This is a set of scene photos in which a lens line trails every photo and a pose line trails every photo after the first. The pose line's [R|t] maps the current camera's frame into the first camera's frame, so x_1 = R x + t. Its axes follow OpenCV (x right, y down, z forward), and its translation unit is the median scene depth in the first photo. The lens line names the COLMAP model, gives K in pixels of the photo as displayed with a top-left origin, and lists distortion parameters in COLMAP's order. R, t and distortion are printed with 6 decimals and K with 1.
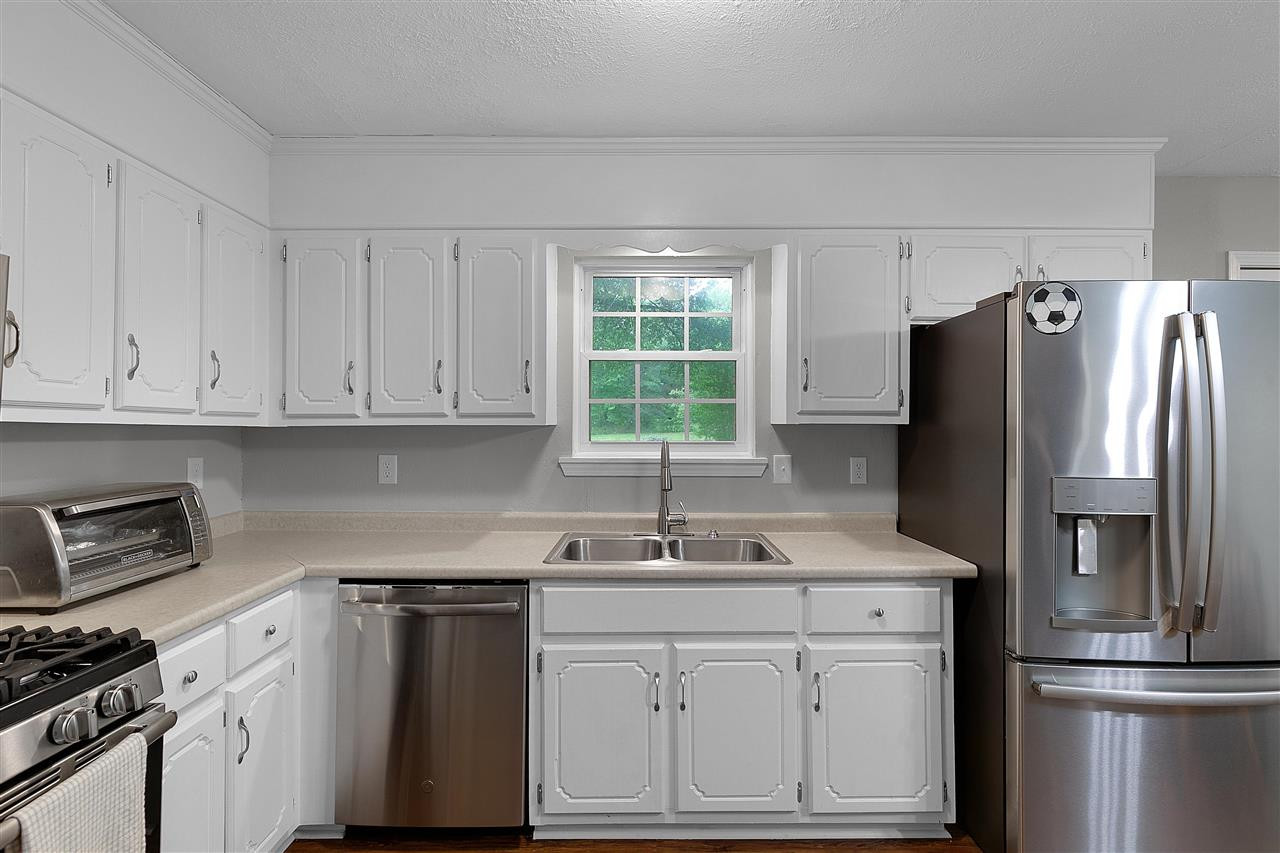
lens RADIAL K [[596.4, 0, 640.0], [0, 596.4, 423.1], [0, 0, 1]] dist [0.011763, -0.000515]
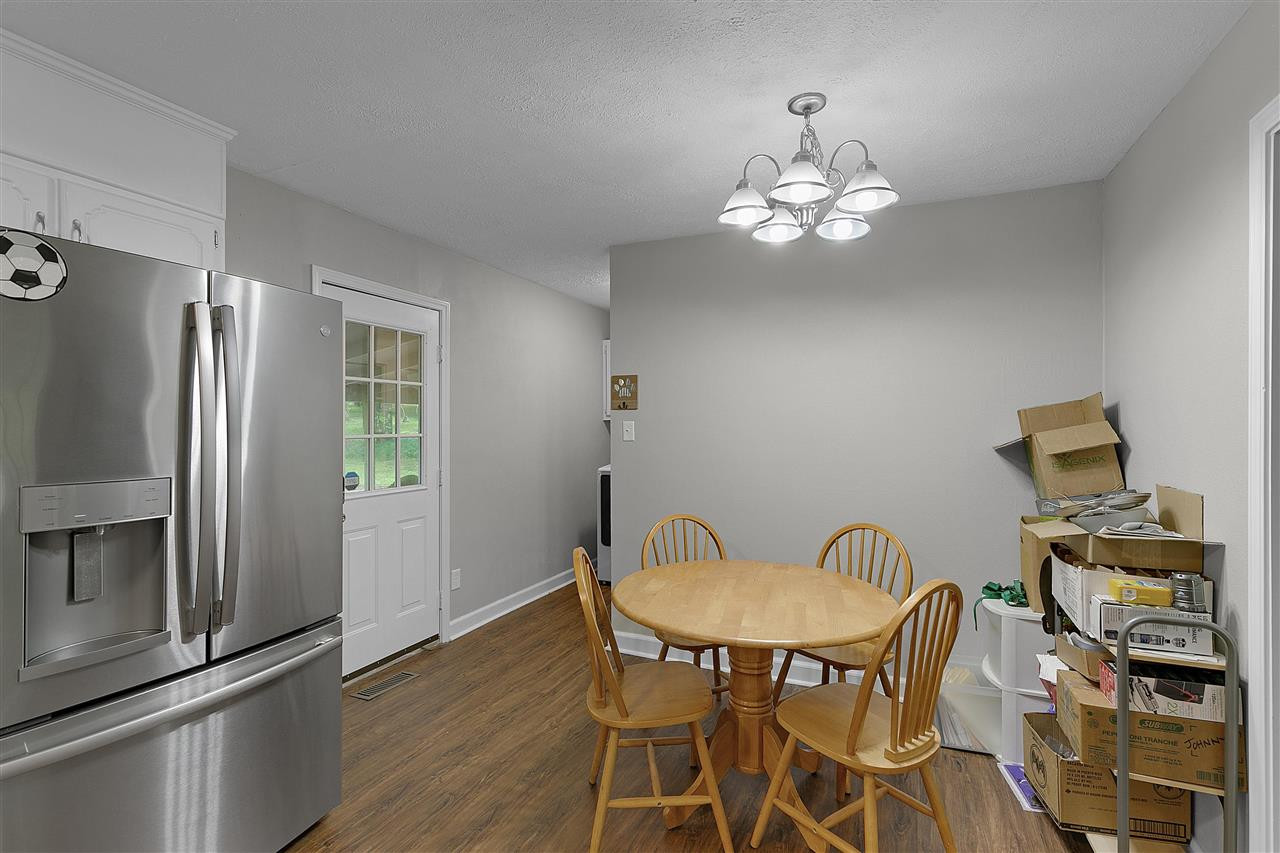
lens RADIAL K [[596.4, 0, 639.4], [0, 596.4, 425.7], [0, 0, 1]] dist [0.011763, -0.000515]
pose [[0.405396, -0.014586, 0.914025, 0.265517], [-0.001815, 0.999858, 0.016761, -0.002505], [-0.914139, -0.008454, 0.405312, -0.025330]]
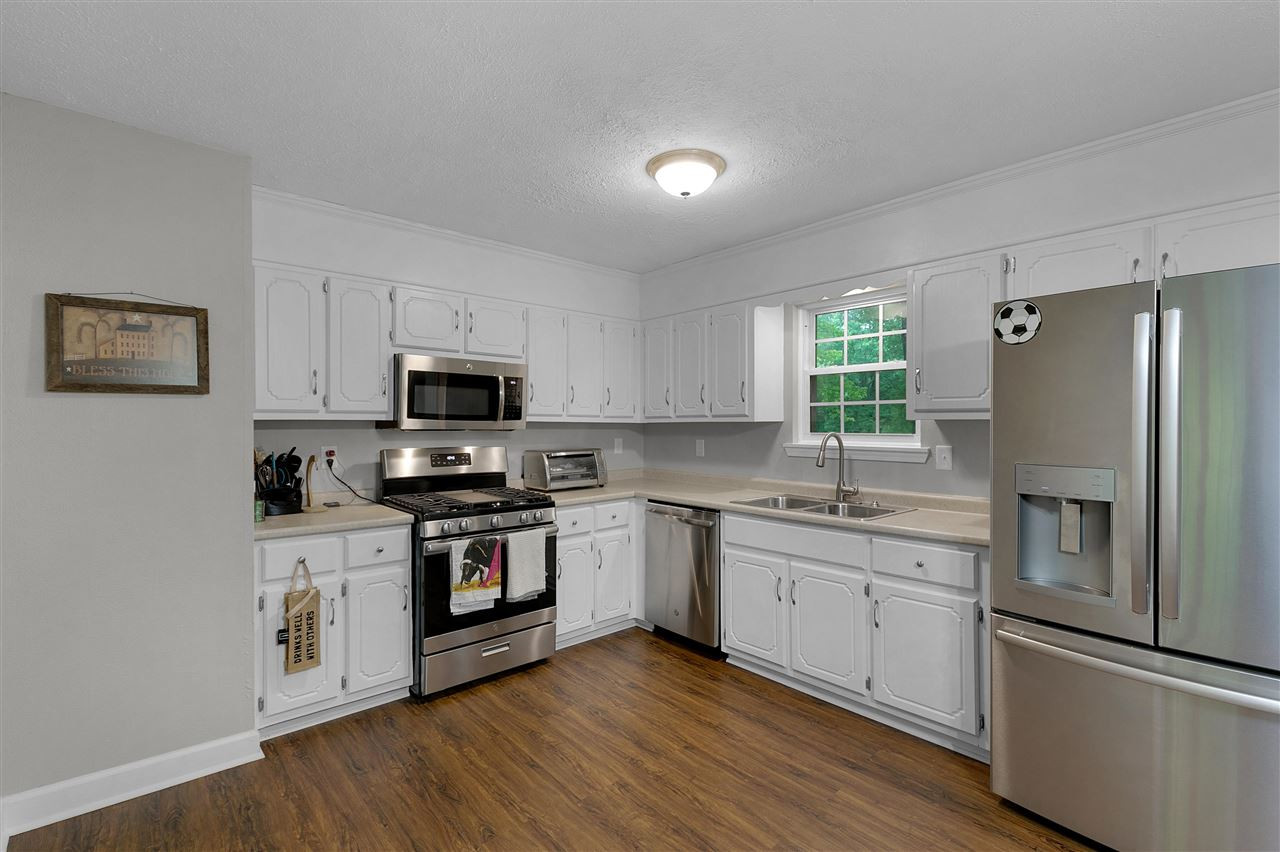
lens RADIAL K [[596.4, 0, 641.1], [0, 596.4, 423.9], [0, 0, 1]] dist [0.011763, -0.000515]
pose [[0.654923, -0.001518, -0.755694, 0.960657], [0.007714, 0.999959, 0.004677, -0.000362], [0.755656, -0.008893, 0.654908, -0.306519]]
